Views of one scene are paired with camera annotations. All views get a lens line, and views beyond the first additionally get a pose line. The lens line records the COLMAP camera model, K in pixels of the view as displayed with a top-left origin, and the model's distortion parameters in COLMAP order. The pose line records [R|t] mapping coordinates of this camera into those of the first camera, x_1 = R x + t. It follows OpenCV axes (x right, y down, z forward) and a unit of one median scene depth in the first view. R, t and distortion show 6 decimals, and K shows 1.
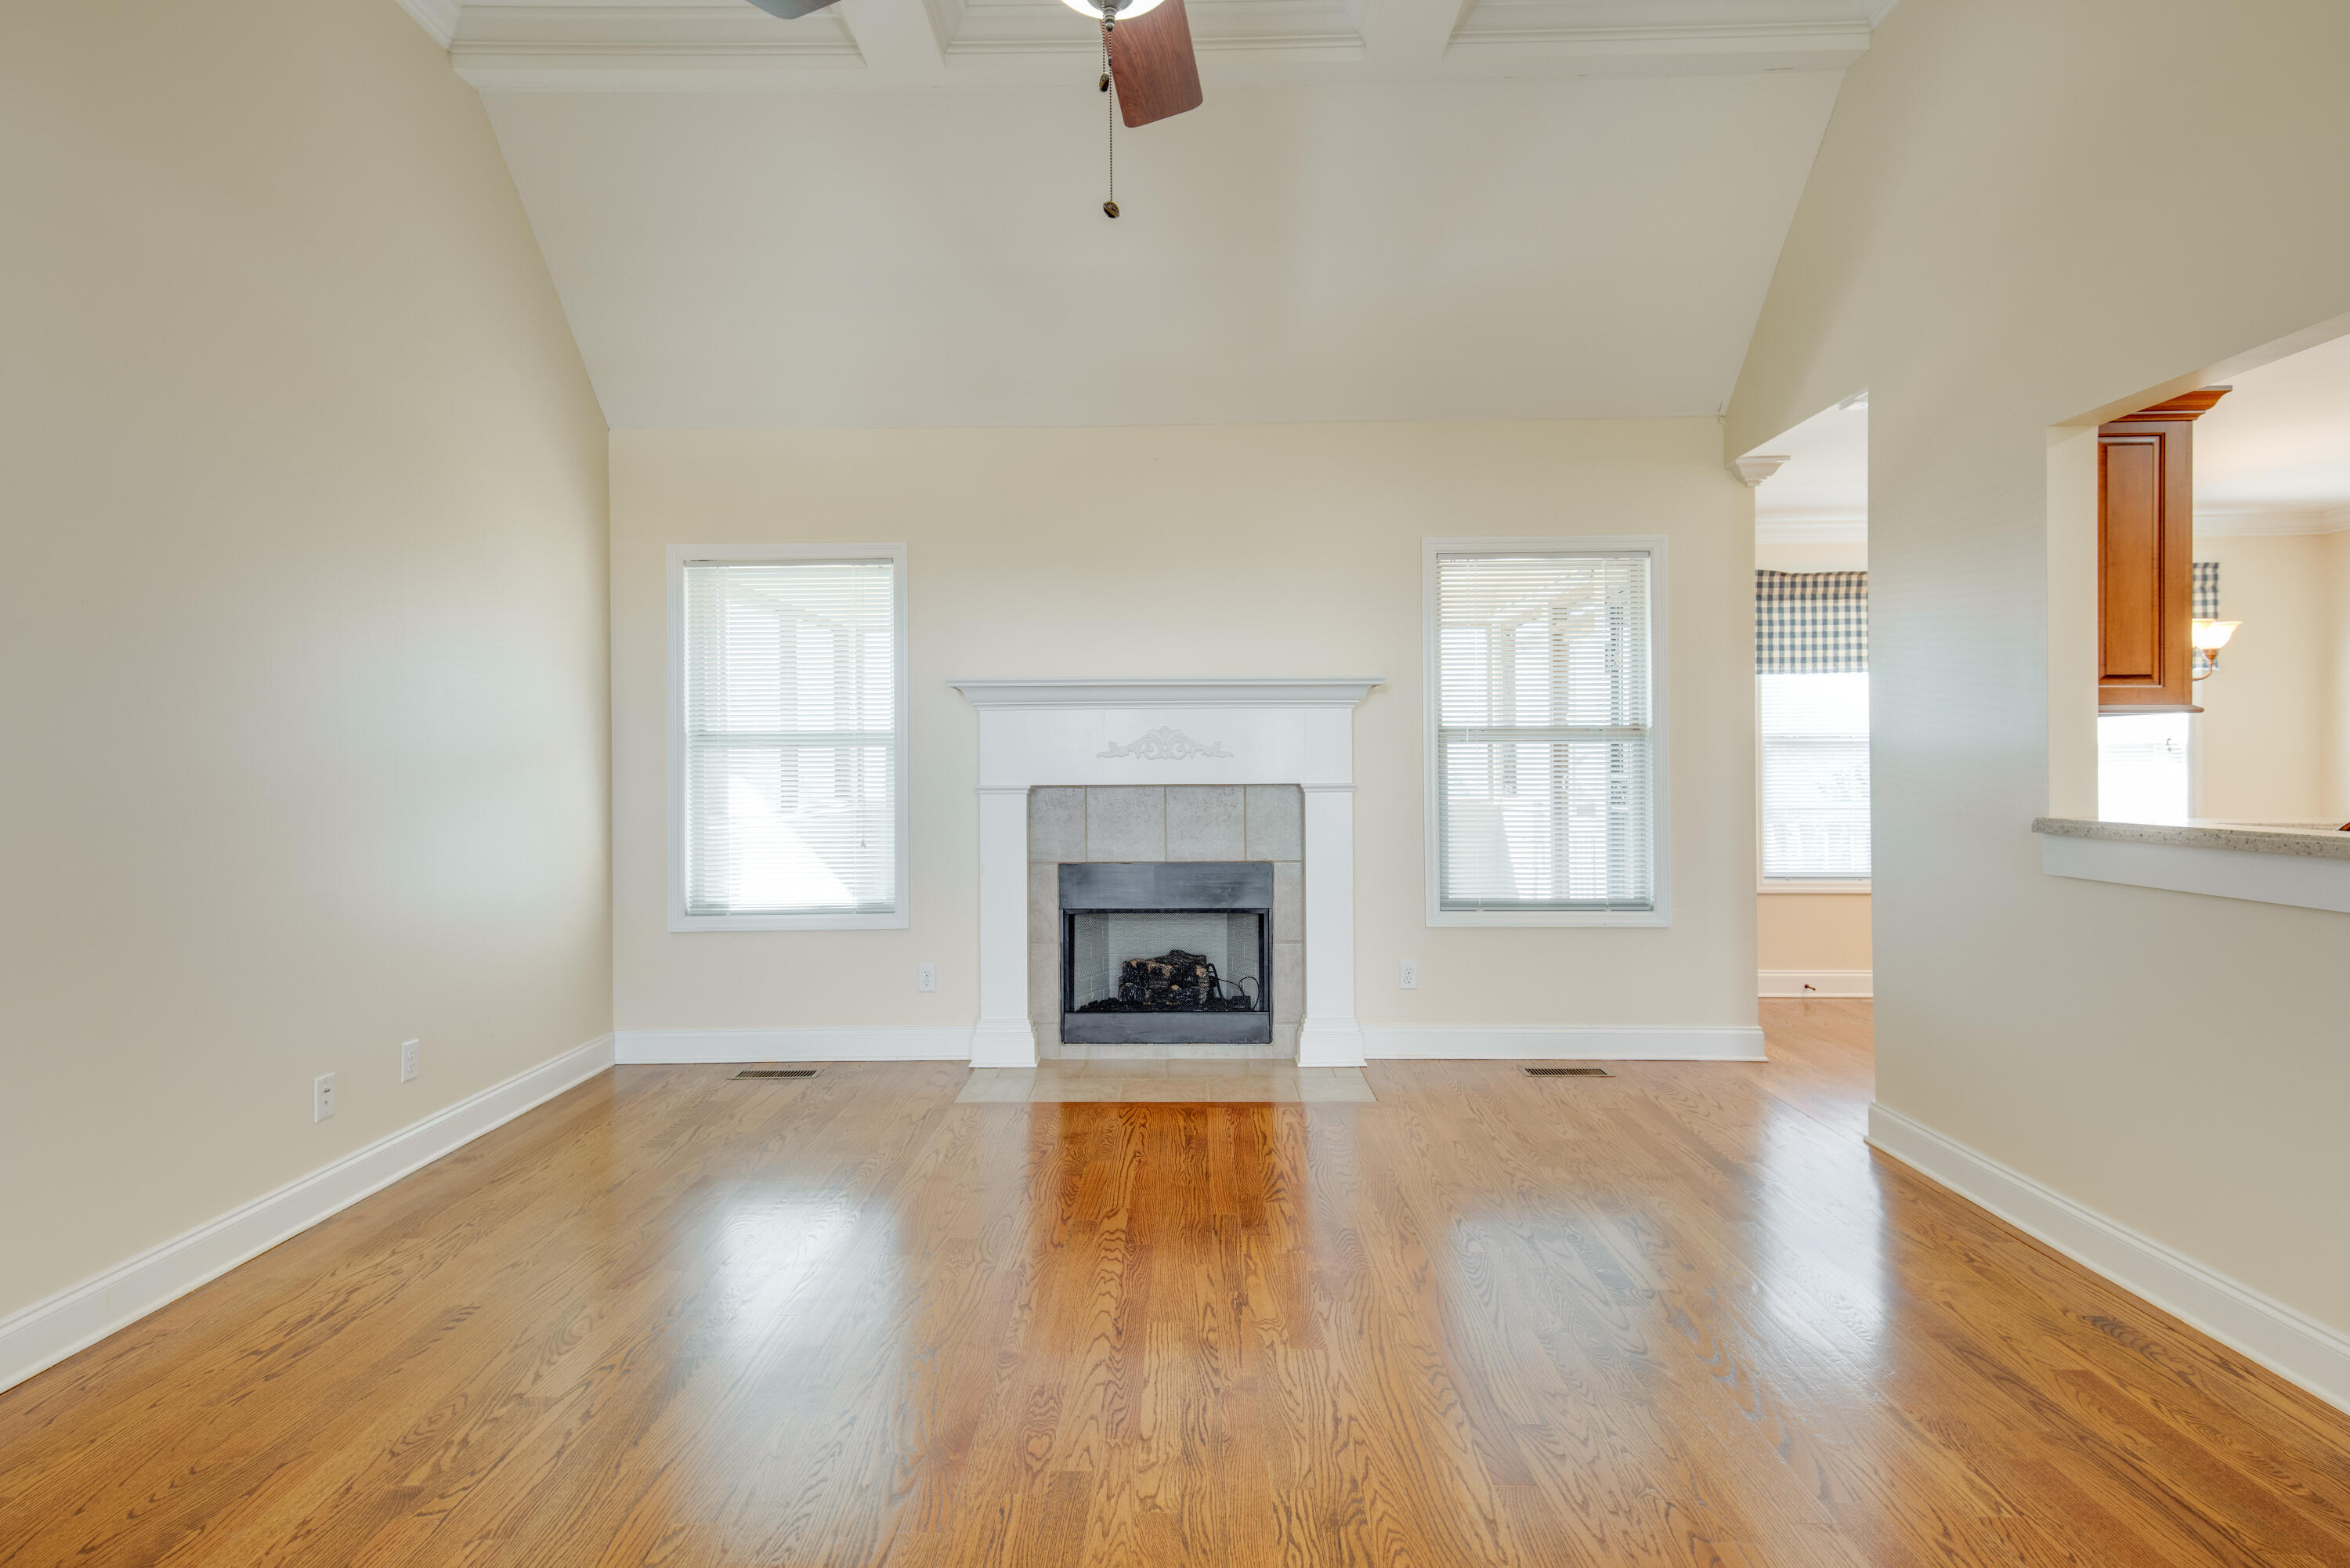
lens RADIAL K [[1242.7, 0, 1171.4], [0, 1242.7, 758.1], [0, 0, 1]] dist [0.033777, -0.000622]
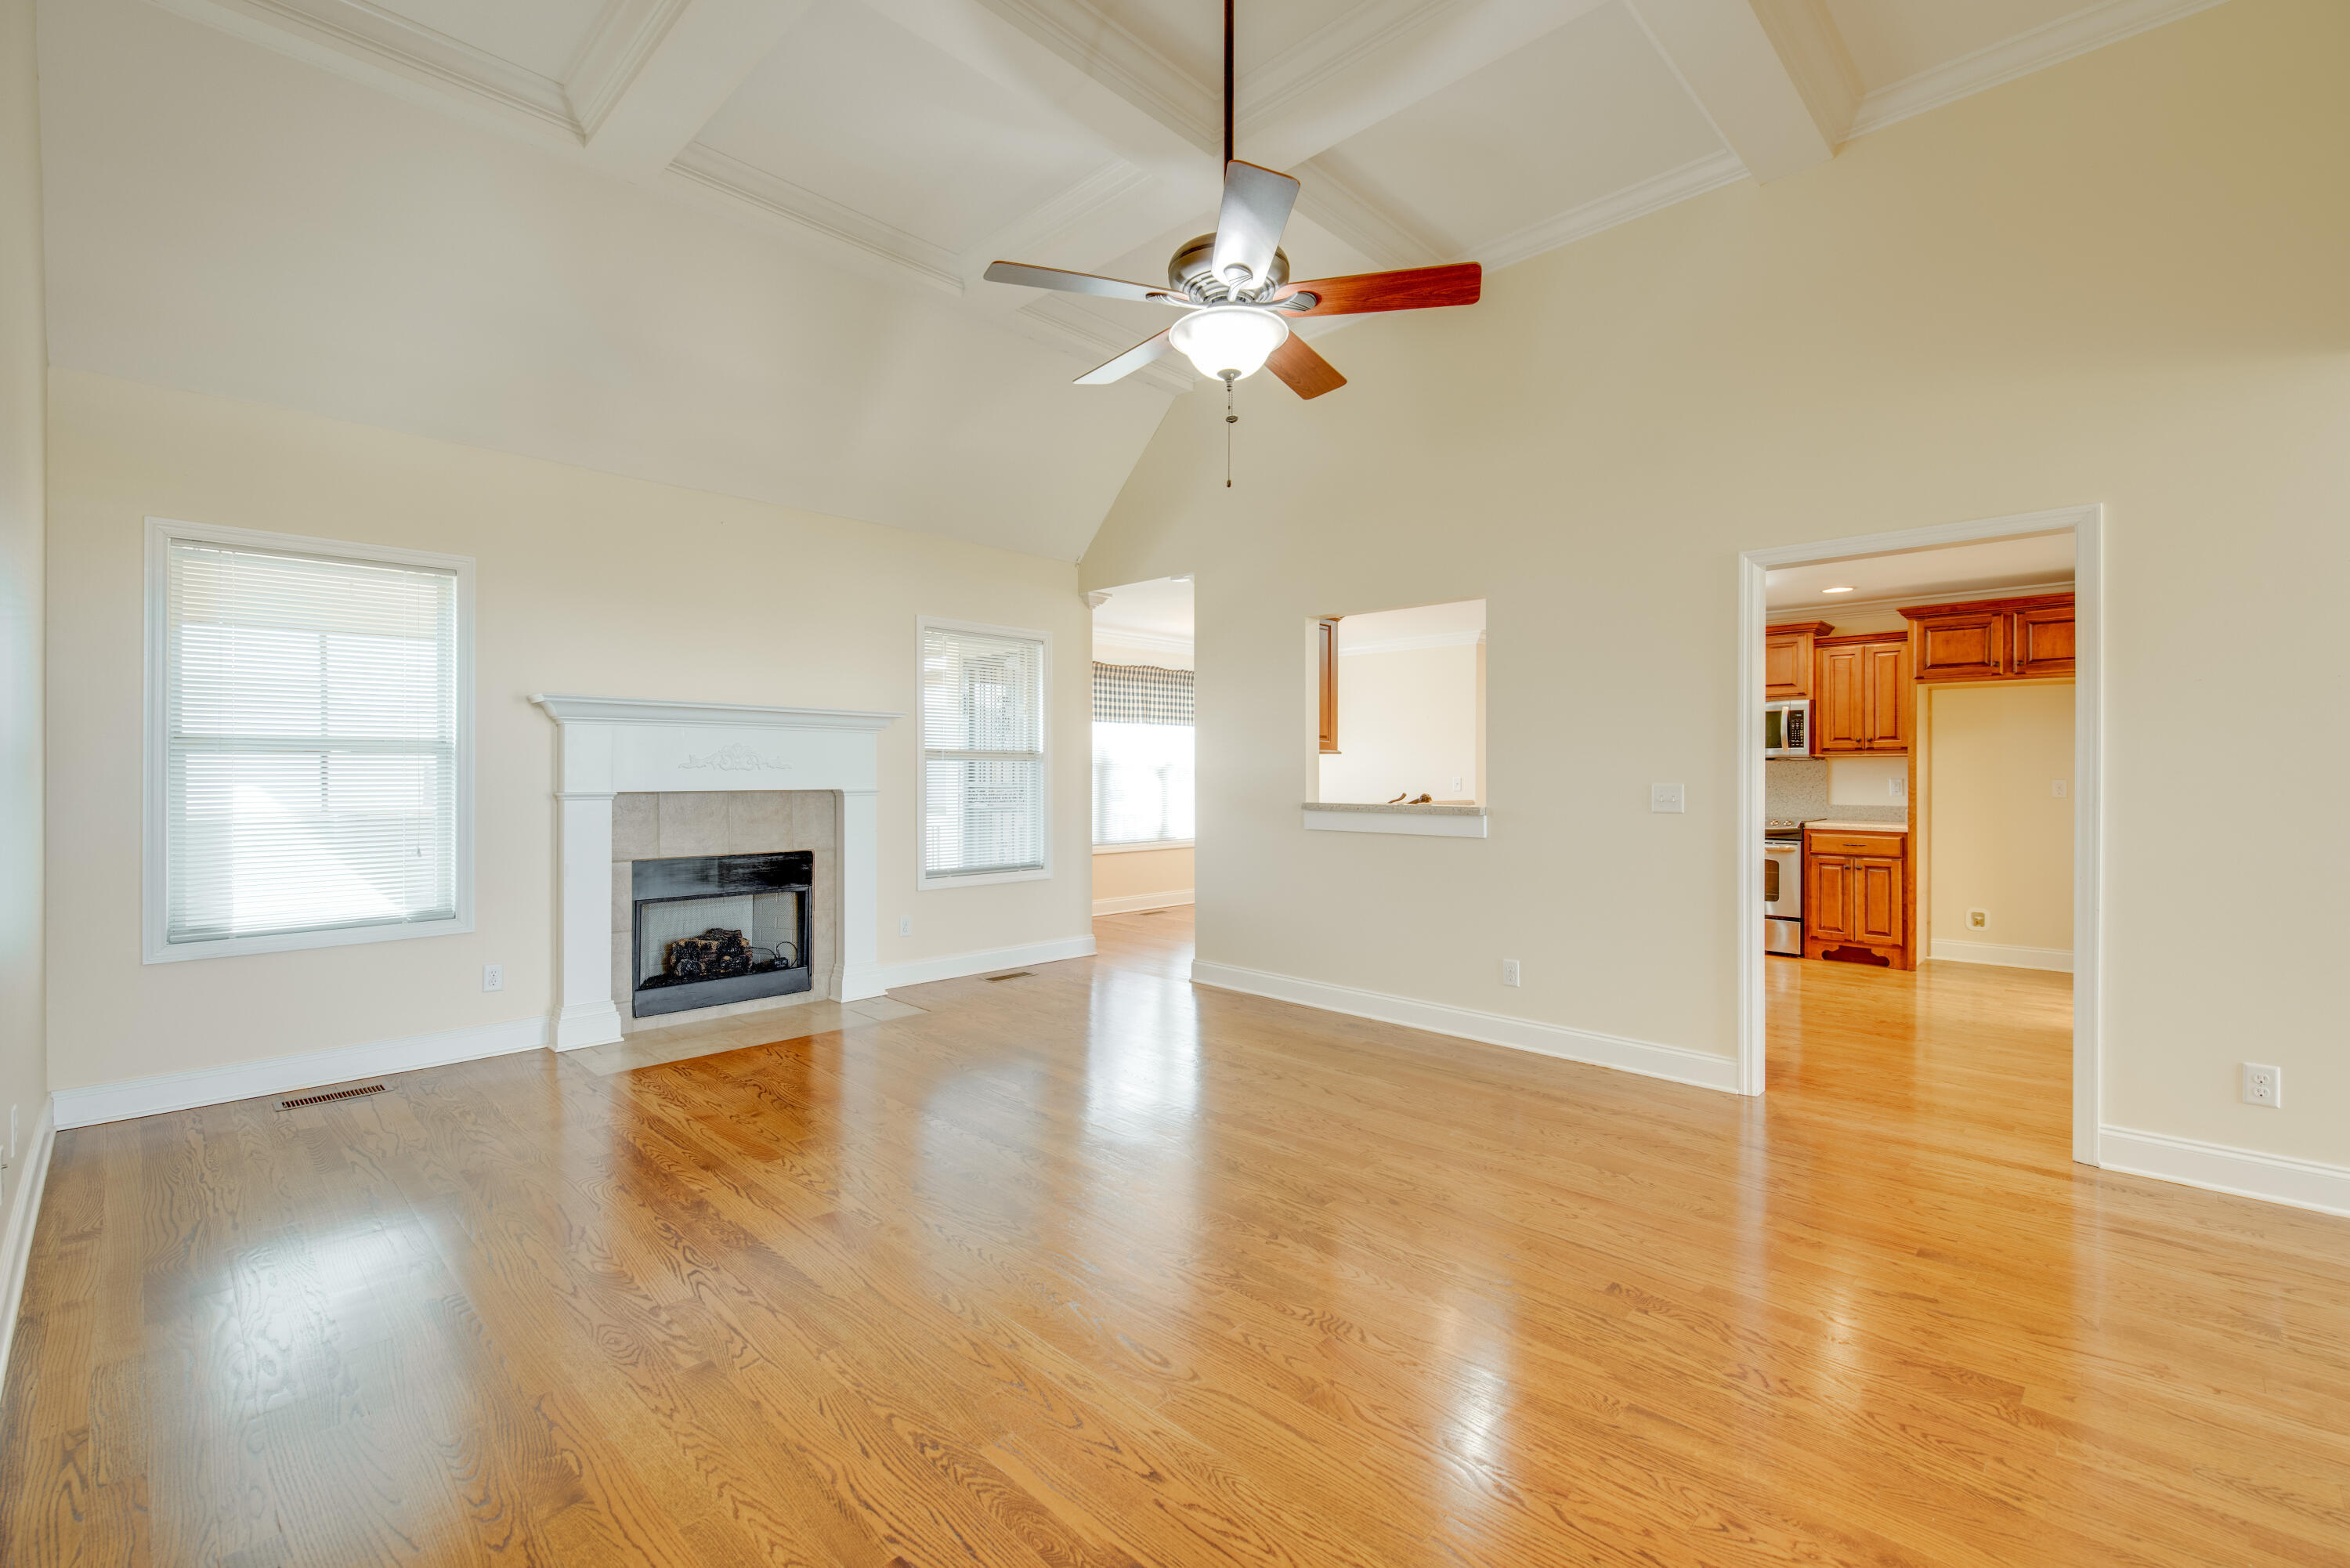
lens RADIAL K [[1011.8, 0, 1177.2], [0, 1011.8, 764.3], [0, 0, 1]] dist [0.001398, -0.000041]
pose [[0.683243, 0.014197, 0.730053, -0.431066], [-0.008311, 0.999897, -0.011666, 0.003083], [-0.730144, 0.001903, 0.683291, 0.001380]]
